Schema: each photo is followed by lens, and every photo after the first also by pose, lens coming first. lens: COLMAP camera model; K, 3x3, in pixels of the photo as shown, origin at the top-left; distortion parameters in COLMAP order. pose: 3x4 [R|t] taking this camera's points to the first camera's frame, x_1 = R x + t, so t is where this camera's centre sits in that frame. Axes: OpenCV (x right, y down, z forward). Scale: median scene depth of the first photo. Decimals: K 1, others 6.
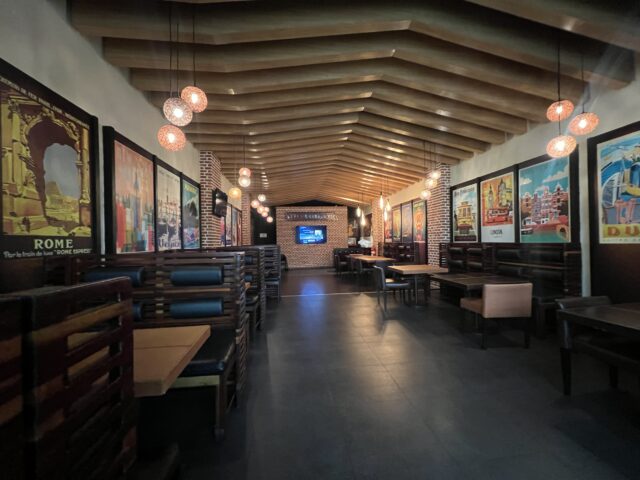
lens RADIAL K [[257.8, 0, 317.9], [0, 257.8, 240.8], [0, 0, 1]] dist [0.000172, 0.000007]
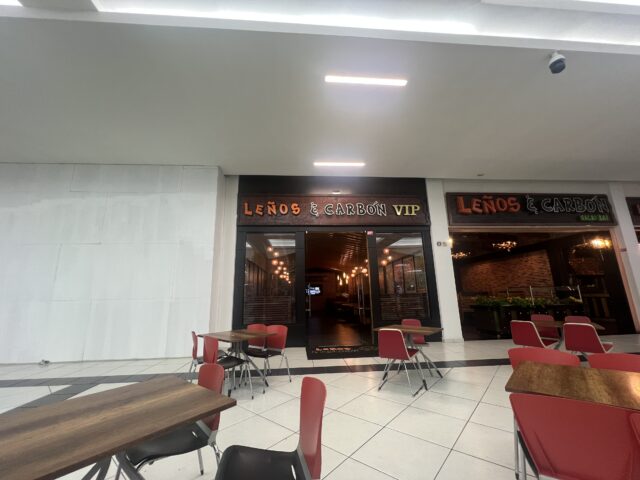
lens RADIAL K [[257.8, 0, 320.4], [0, 257.8, 240.8], [0, 0, 1]] dist [0.000172, 0.000007]
pose [[0.999586, -0.001089, -0.028742, 0.065734], [-0.004770, 0.979173, -0.202970, 0.001248], [0.028365, 0.203023, 0.978763, -0.640174]]
